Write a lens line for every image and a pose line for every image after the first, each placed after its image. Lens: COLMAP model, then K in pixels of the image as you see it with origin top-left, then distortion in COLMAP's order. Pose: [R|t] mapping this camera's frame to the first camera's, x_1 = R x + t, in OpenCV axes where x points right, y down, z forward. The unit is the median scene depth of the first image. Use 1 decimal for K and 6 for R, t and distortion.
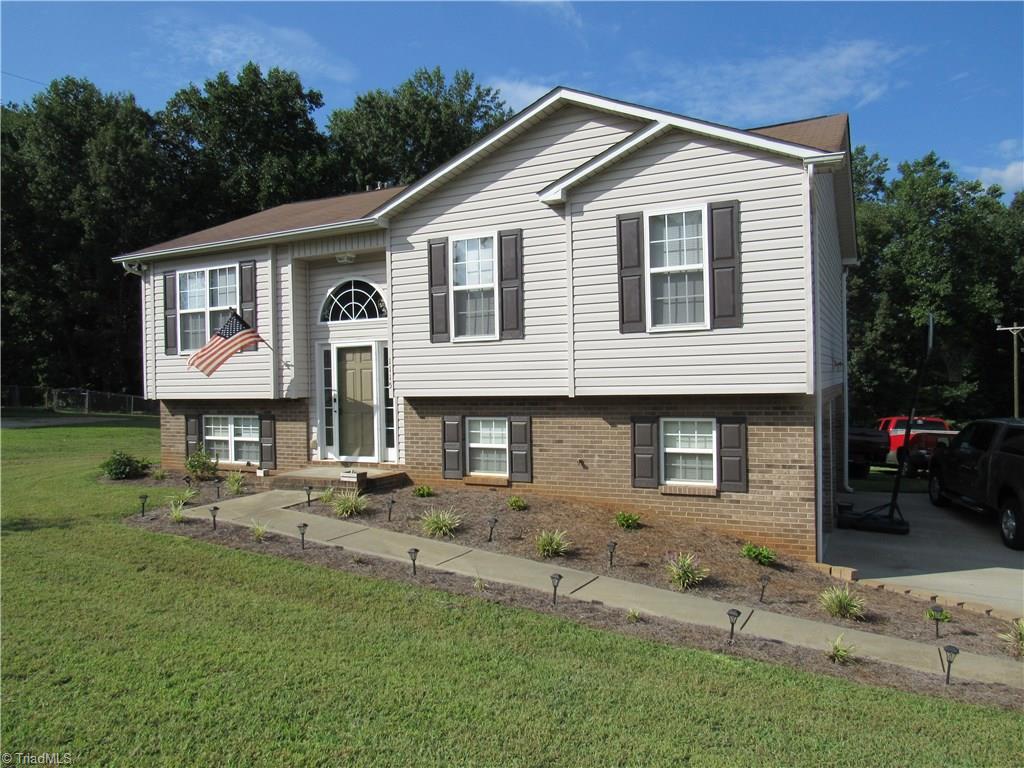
lens RADIAL K [[745.5, 0, 511.6], [0, 745.5, 382.1], [0, 0, 1]] dist [-0.032283, 0.004189]
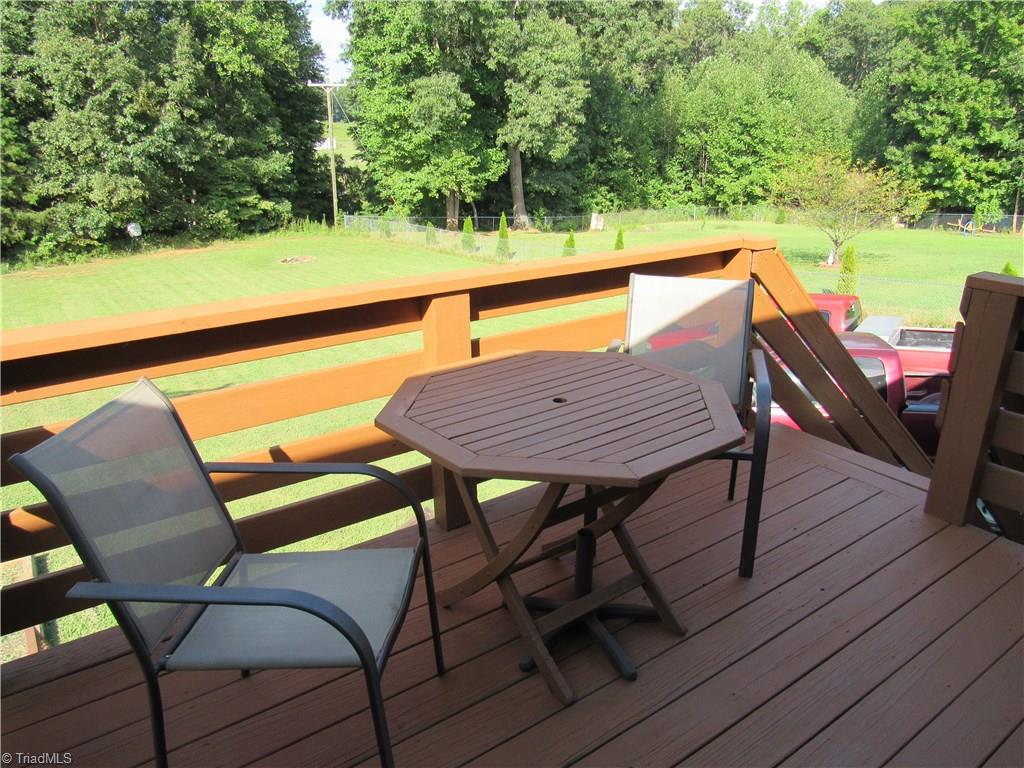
lens RADIAL K [[734.5, 0, 513.3], [0, 734.5, 386.2], [0, 0, 1]] dist [-0.031960, 0.012138]
pose [[0.461707, -0.290278, 0.838192, -0.060502], [-0.008648, 0.943421, 0.331484, -0.116261], [-0.886990, -0.160297, 0.433074, 1.722499]]
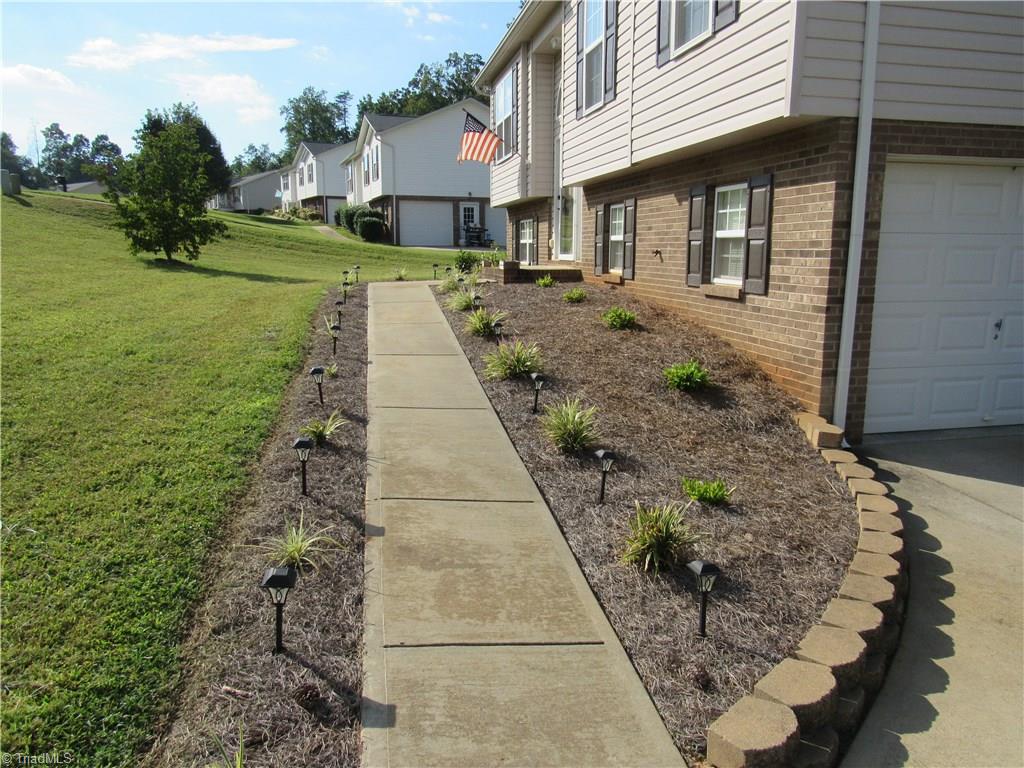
lens RADIAL K [[734.5, 0, 511.3], [0, 734.5, 384.3], [0, 0, 1]] dist [-0.031960, 0.012138]
pose [[0.617687, 0.157812, -0.770427, 0.574610], [-0.004139, 0.980298, 0.197482, 0.084294], [0.786413, -0.118794, 0.606170, 0.364927]]
